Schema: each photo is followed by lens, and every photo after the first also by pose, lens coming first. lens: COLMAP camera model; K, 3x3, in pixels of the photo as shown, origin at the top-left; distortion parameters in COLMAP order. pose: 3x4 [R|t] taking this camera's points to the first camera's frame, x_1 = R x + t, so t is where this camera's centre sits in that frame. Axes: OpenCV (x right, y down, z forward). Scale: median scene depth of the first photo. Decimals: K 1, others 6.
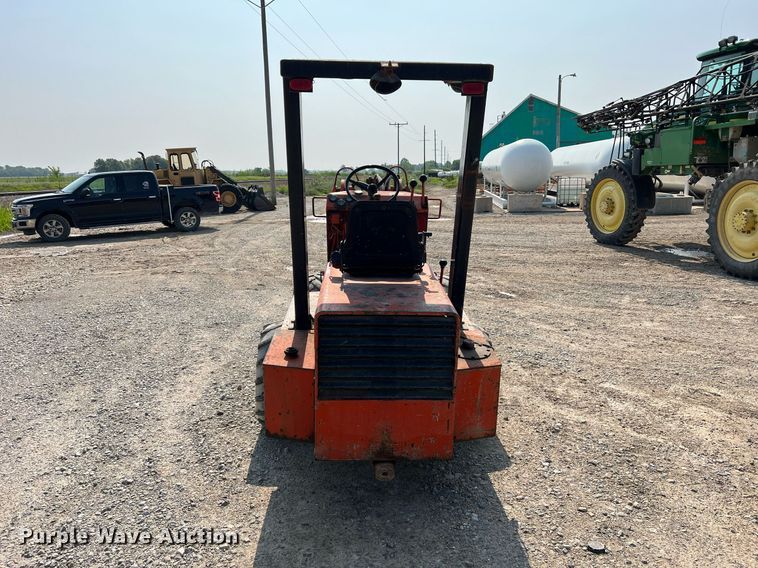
lens RADIAL K [[575.0, 0, 379.0], [0, 575.0, 284.0], [0, 0, 1]] dist [0.040233, -0.049872]
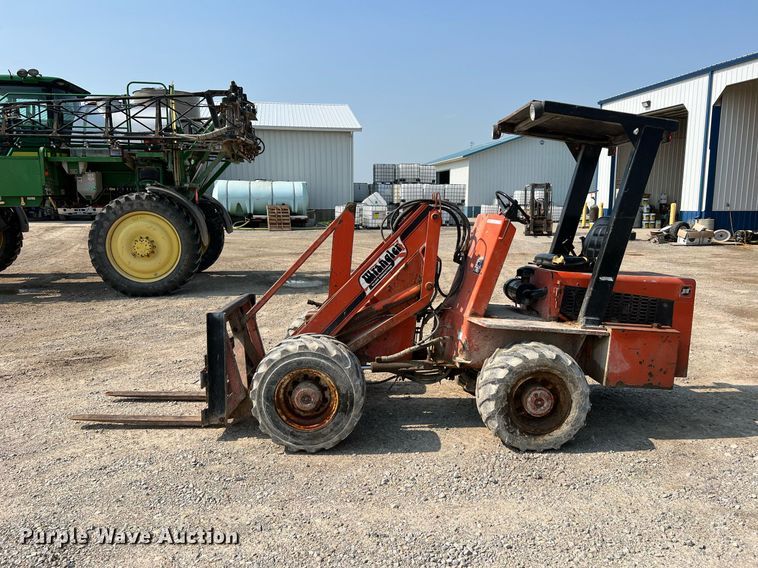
lens RADIAL K [[569.2, 0, 382.5], [0, 569.2, 284.2], [0, 0, 1]] dist [0.095094, -0.145932]
pose [[-0.031459, -0.129759, 0.991046, -0.367621], [0.191251, 0.972435, 0.133394, -0.070944], [-0.981037, 0.193735, -0.005775, 0.405022]]
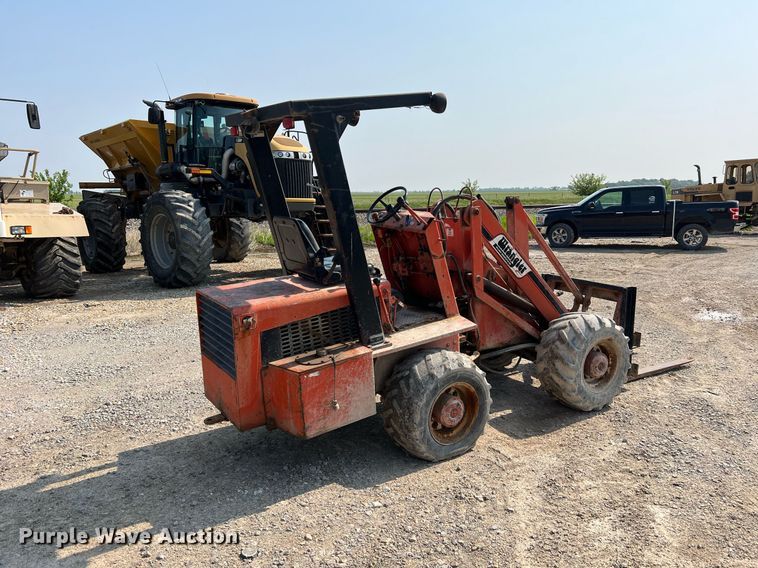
lens RADIAL K [[571.3, 0, 378.4], [0, 571.3, 289.1], [0, 0, 1]] dist [0.042988, -0.052722]
pose [[0.526317, 0.154310, -0.836169, 0.285989], [-0.163659, 0.983392, 0.078465, -0.030171], [0.834390, 0.095549, 0.542830, 0.128800]]
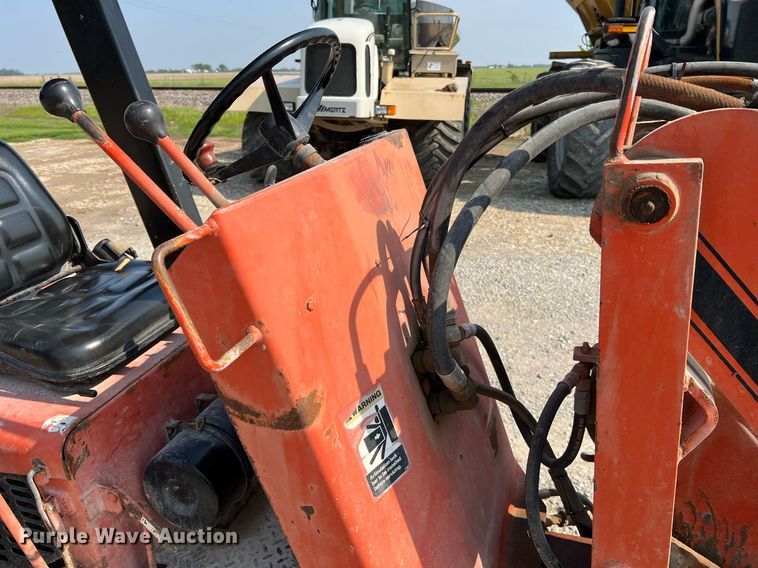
lens RADIAL K [[575.0, 0, 379.0], [0, 575.0, 284.0], [0, 0, 1]] dist [0.040233, -0.049872]
pose [[-0.358128, 0.344583, -0.867760, 0.072199], [-0.161294, 0.892599, 0.421013, -0.069384], [0.919635, 0.290741, -0.264085, 0.357128]]
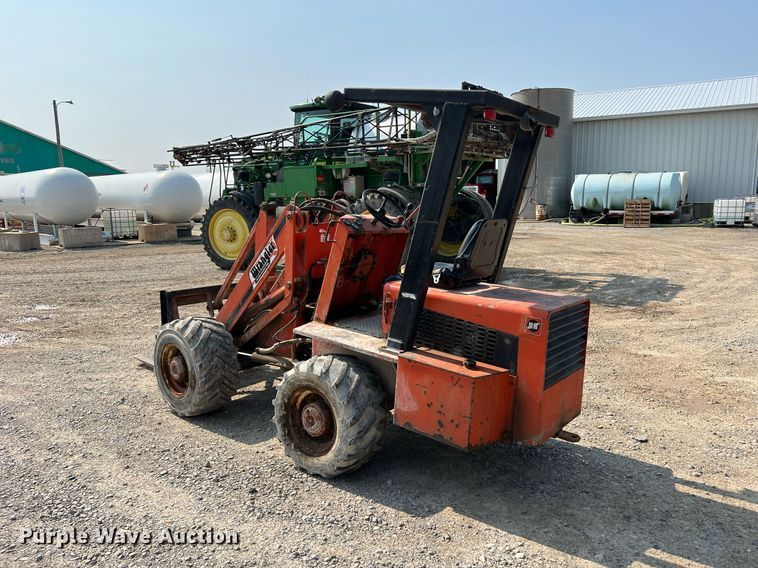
lens RADIAL K [[570.2, 0, 386.5], [0, 570.2, 286.1], [0, 0, 1]] dist [0.056155, -0.058426]
pose [[0.639249, -0.110610, 0.761004, -0.253561], [0.150284, 0.988489, 0.017435, -0.015363], [-0.754172, 0.103221, 0.648513, 0.106026]]
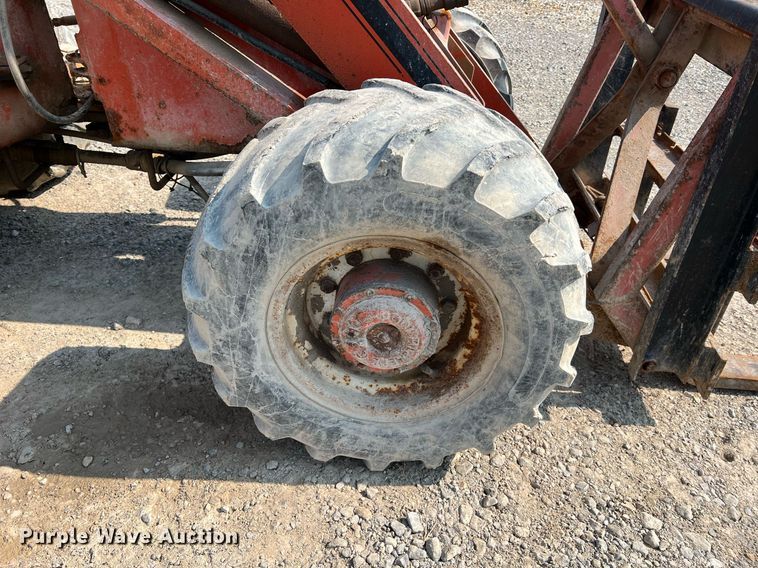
lens RADIAL K [[571.3, 0, 378.4], [0, 571.3, 289.1], [0, 0, 1]] dist [0.042988, -0.052722]
pose [[-0.026121, 0.580567, -0.813793, 0.126209], [-0.245604, 0.785392, 0.568189, -0.030171], [0.969018, 0.214713, 0.122074, 0.438964]]
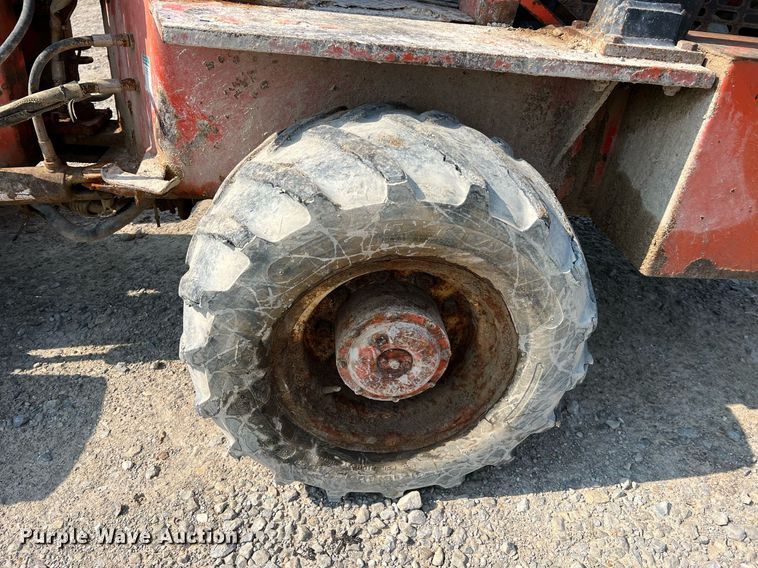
lens RADIAL K [[587.9, 0, 381.3], [0, 587.9, 282.2], [0, 0, 1]] dist [0.008874, 0.000745]
pose [[-0.067334, -0.552505, 0.830785, -0.126645], [0.171380, 0.813894, 0.555162, -0.004176], [-0.982901, 0.179762, 0.039885, 0.327187]]
